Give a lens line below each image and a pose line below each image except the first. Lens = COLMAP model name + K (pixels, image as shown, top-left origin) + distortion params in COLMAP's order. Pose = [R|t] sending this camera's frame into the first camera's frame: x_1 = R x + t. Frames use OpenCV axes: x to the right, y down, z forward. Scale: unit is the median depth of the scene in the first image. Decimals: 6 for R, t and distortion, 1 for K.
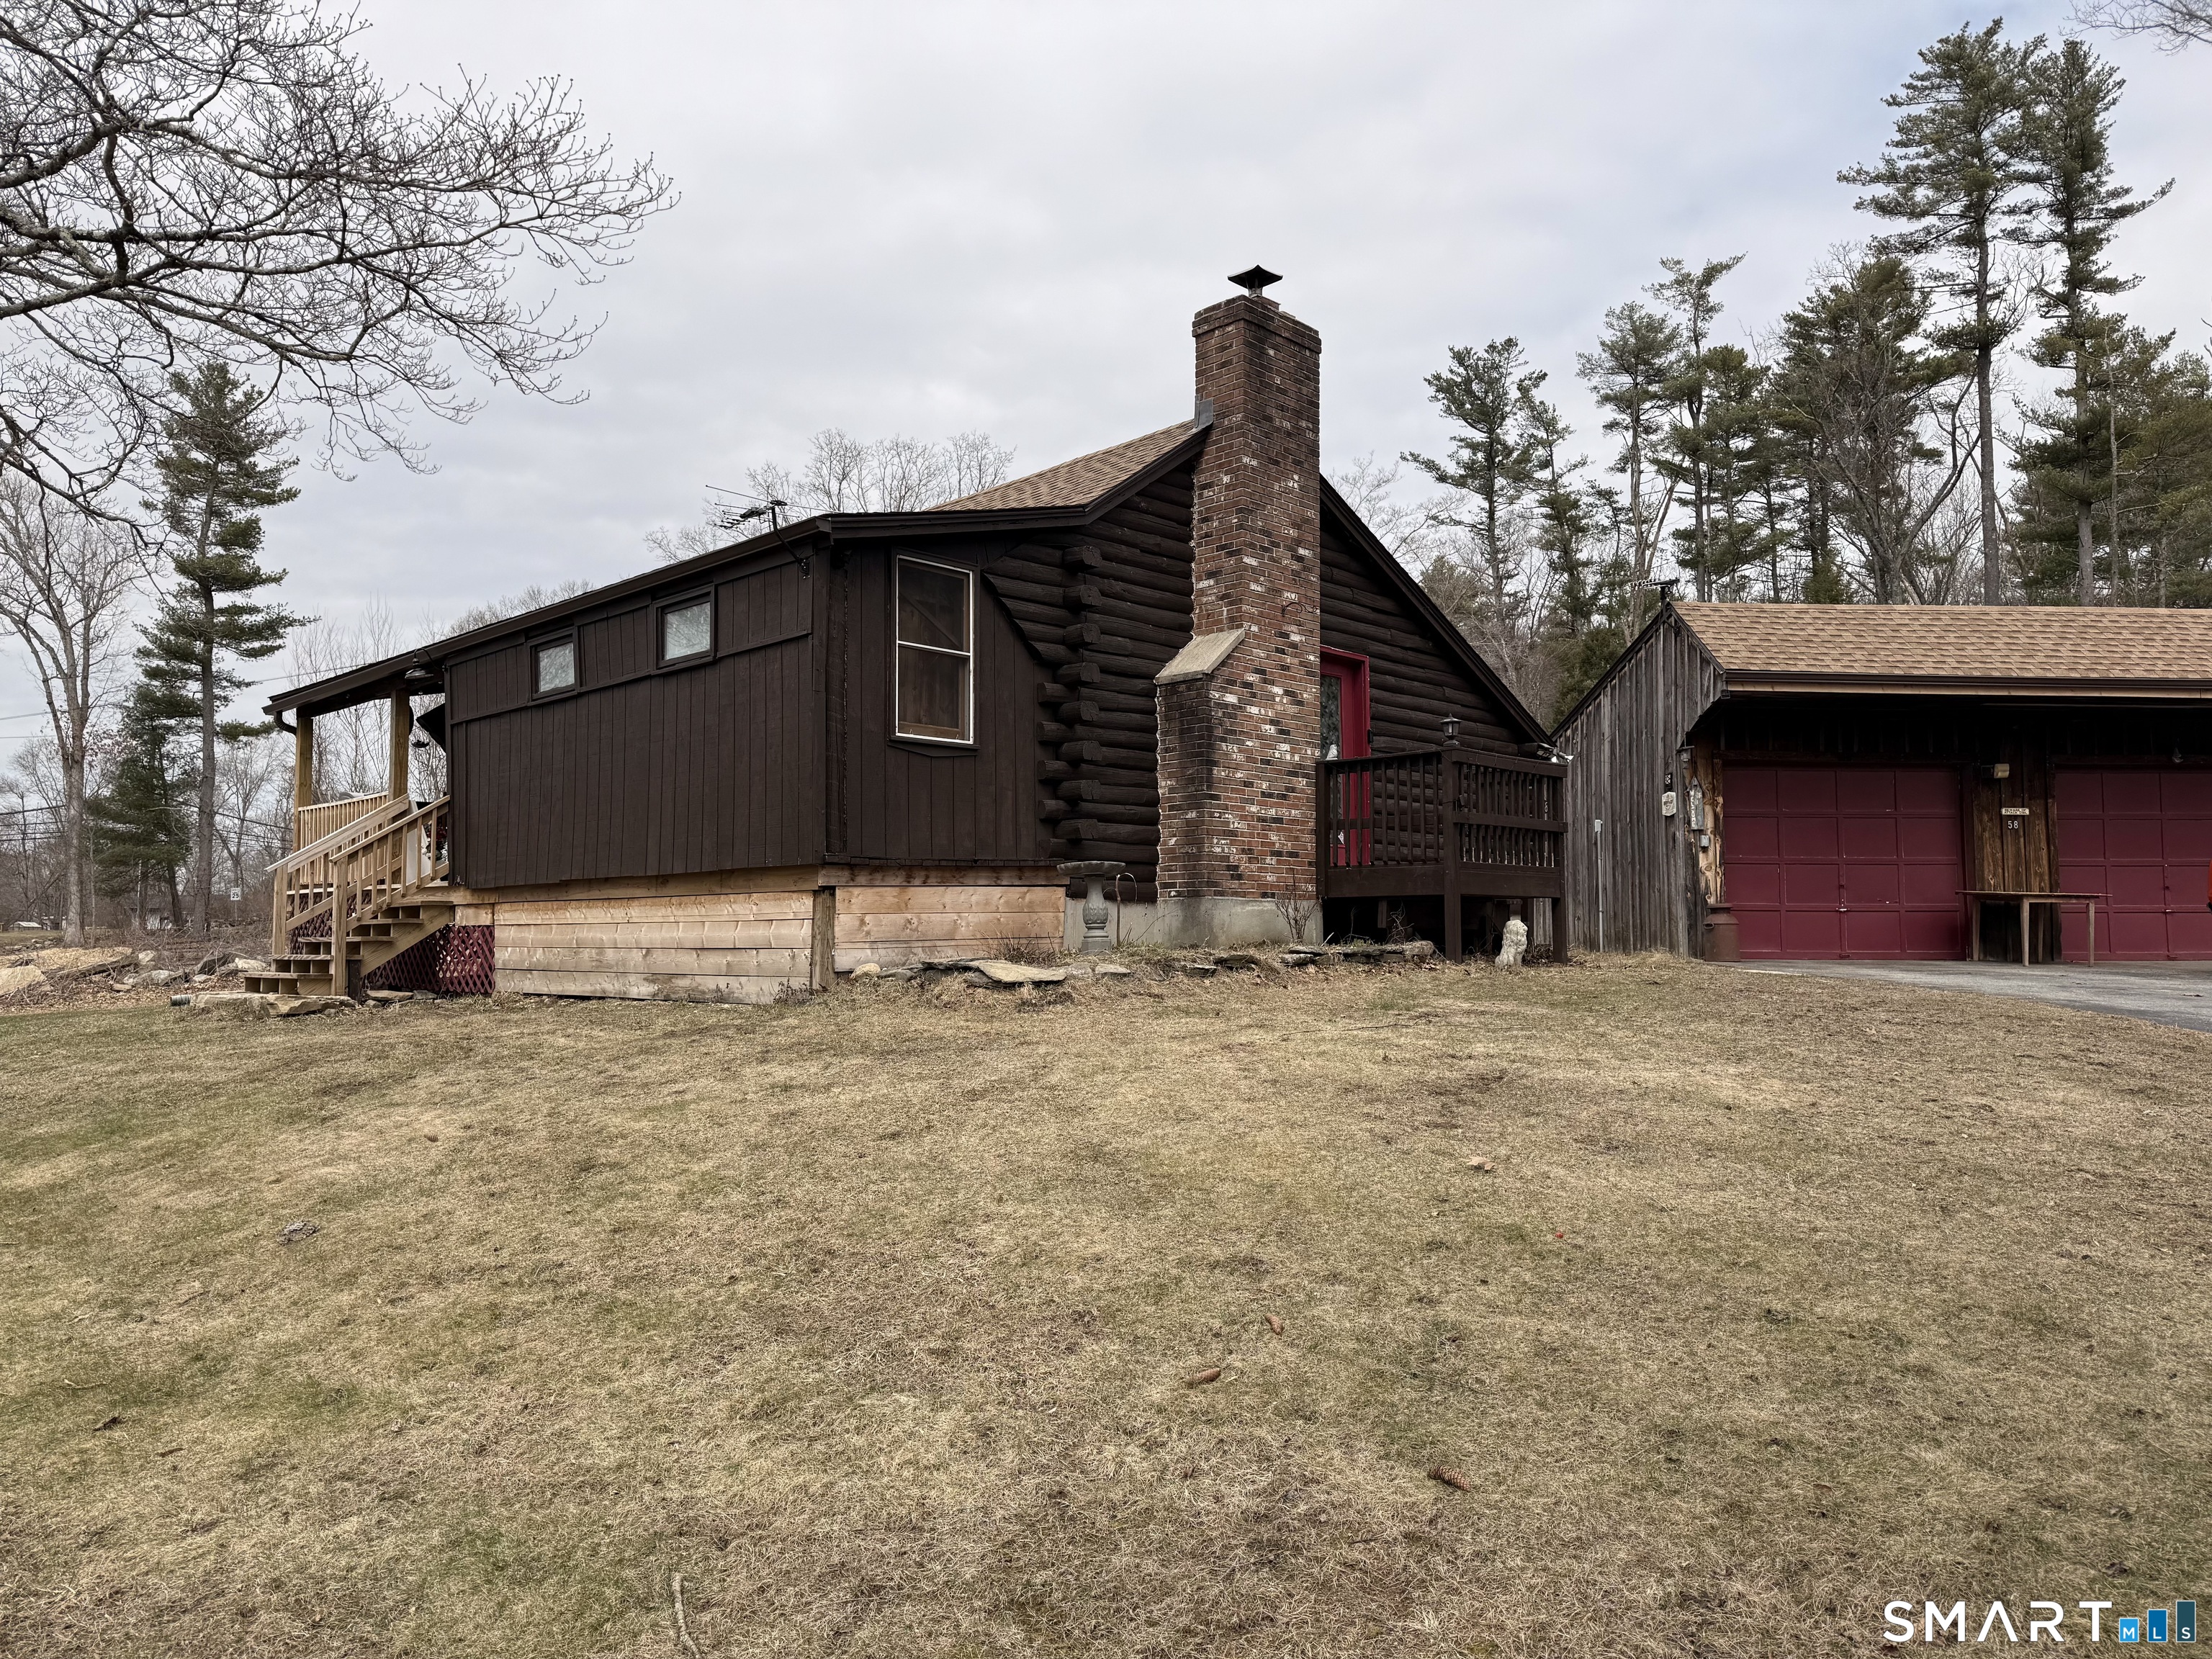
lens RADIAL K [[1534.2, 0, 1103.2], [0, 1534.2, 872.9], [0, 0, 1]] dist [0.054250, -0.016093]
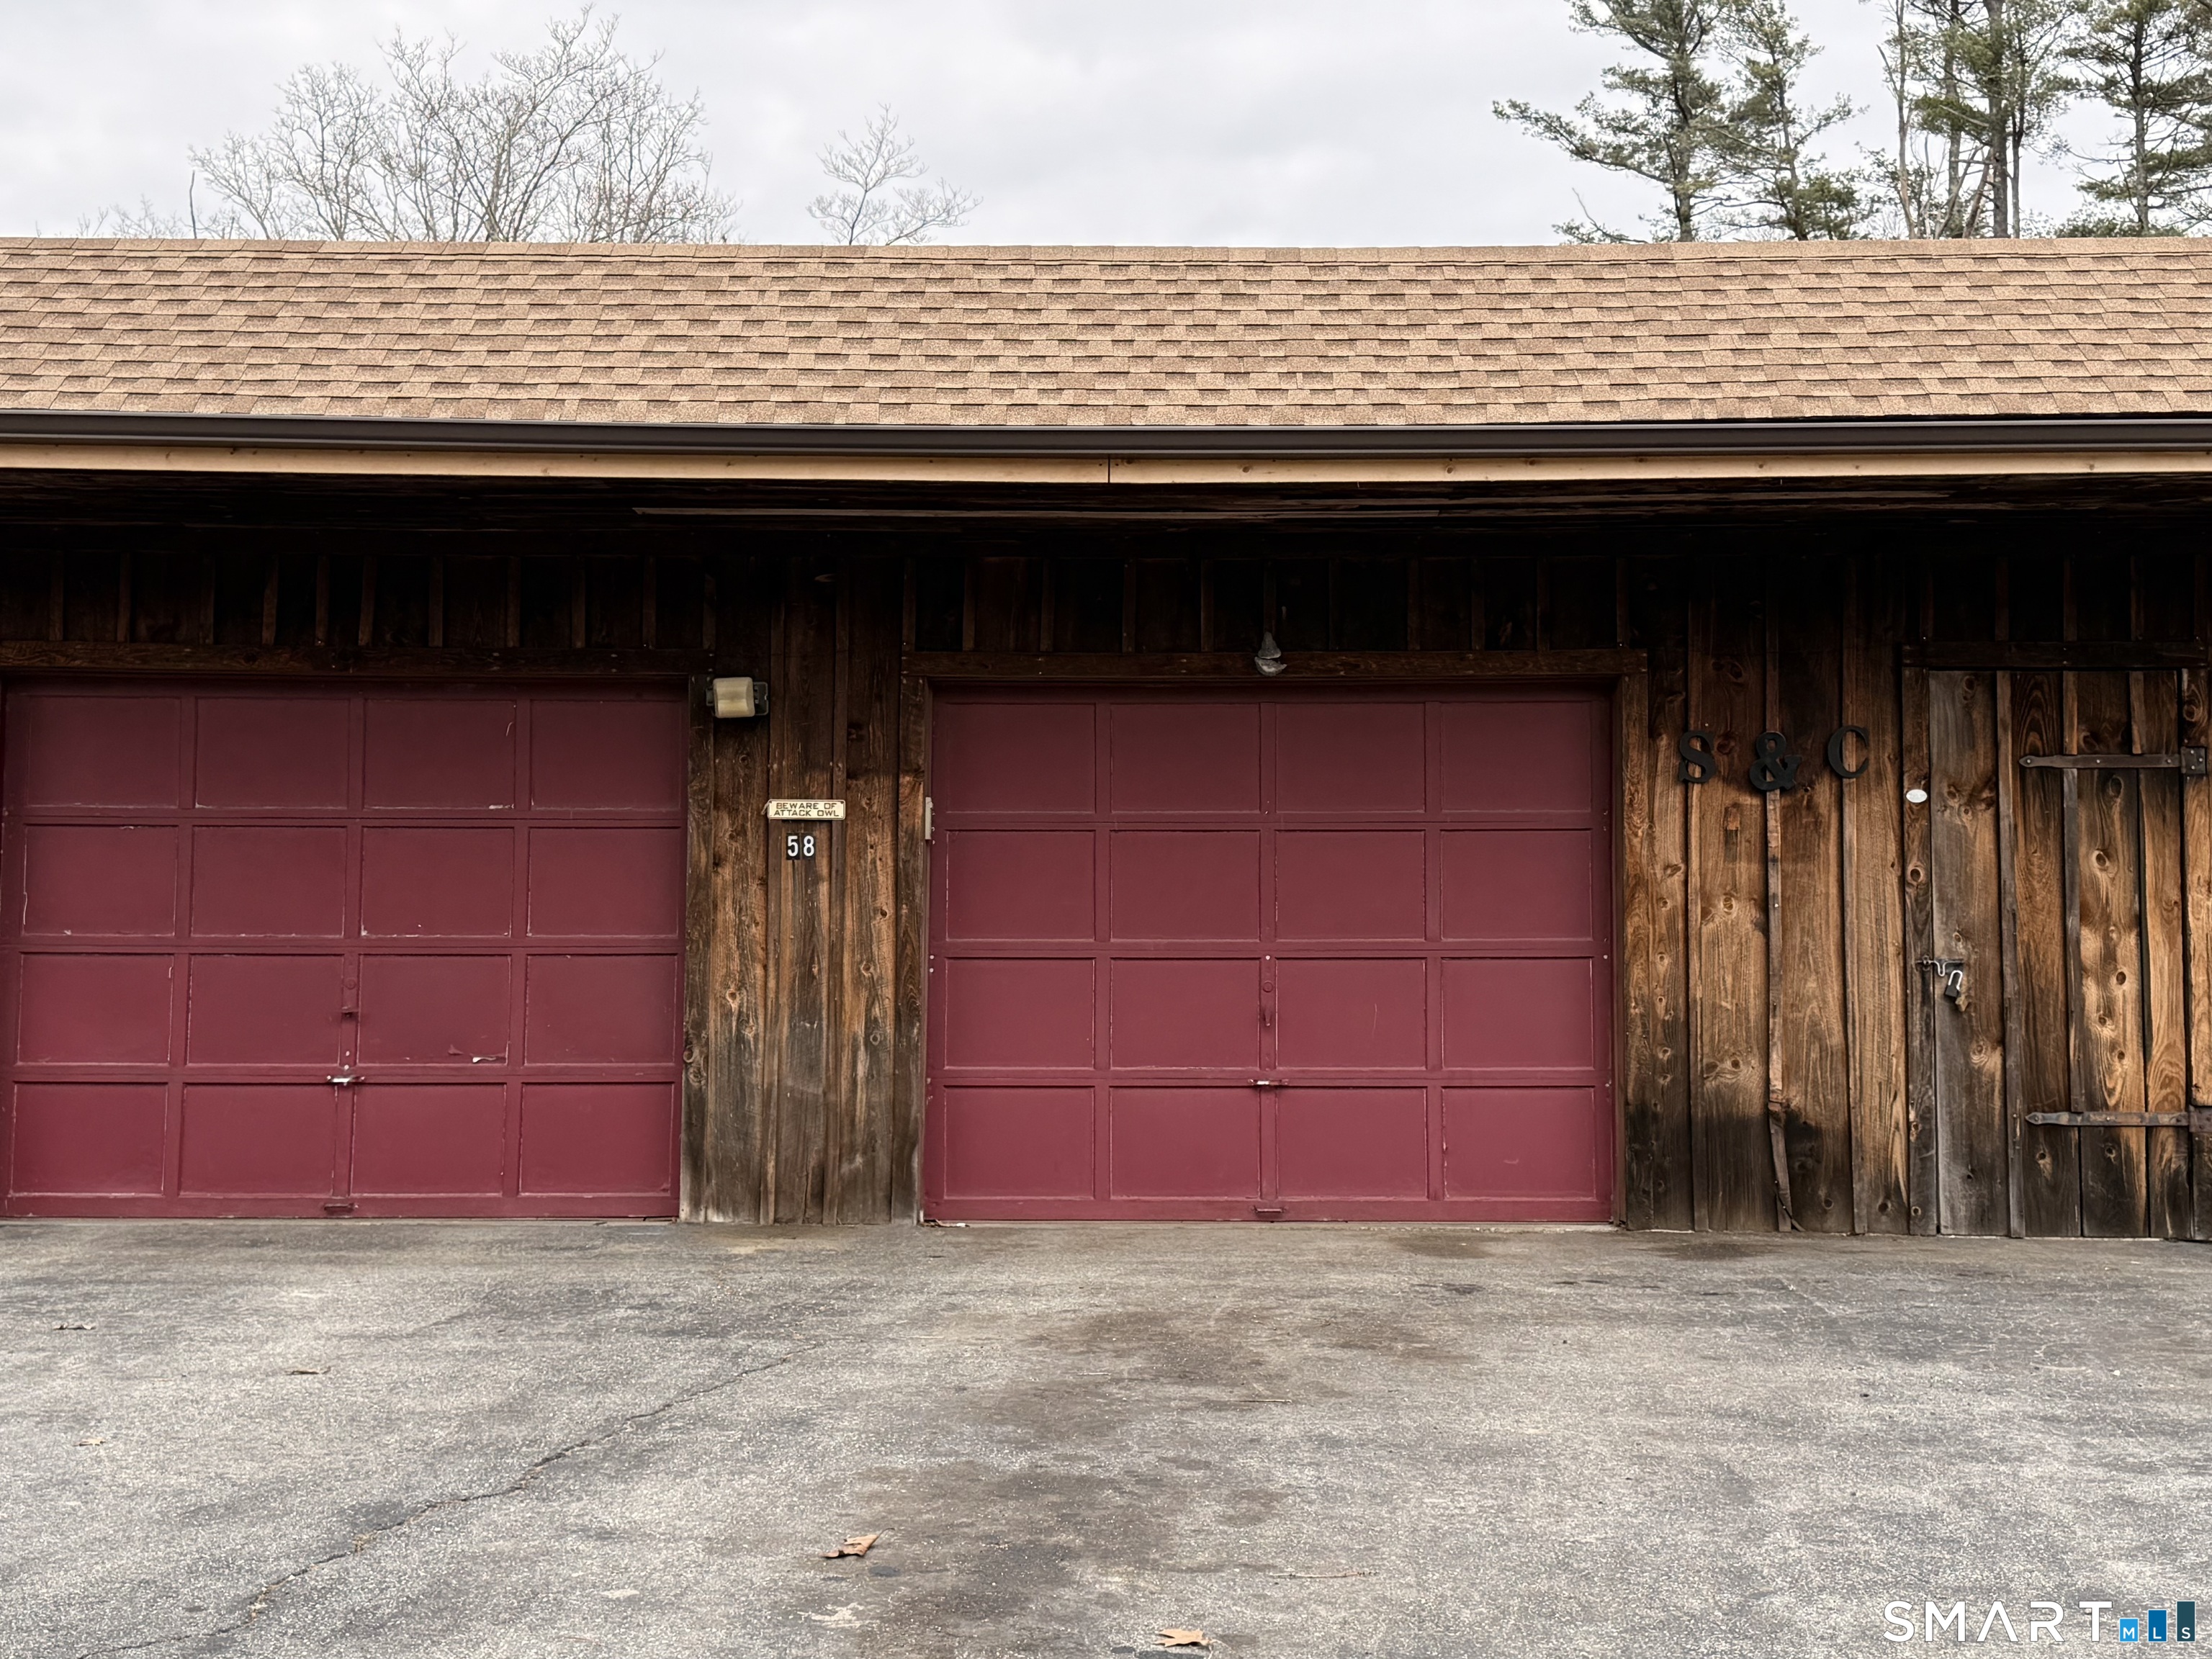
lens RADIAL K [[2841.2, 0, 1108.8], [0, 2841.2, 831.3], [0, 0, 1]] dist [0.145157, 0.000000]
pose [[0.998654, -0.001251, -0.051853, 0.895067], [-0.000426, 0.999478, -0.032317, -0.016871], [0.051866, 0.032295, 0.998132, 0.450548]]
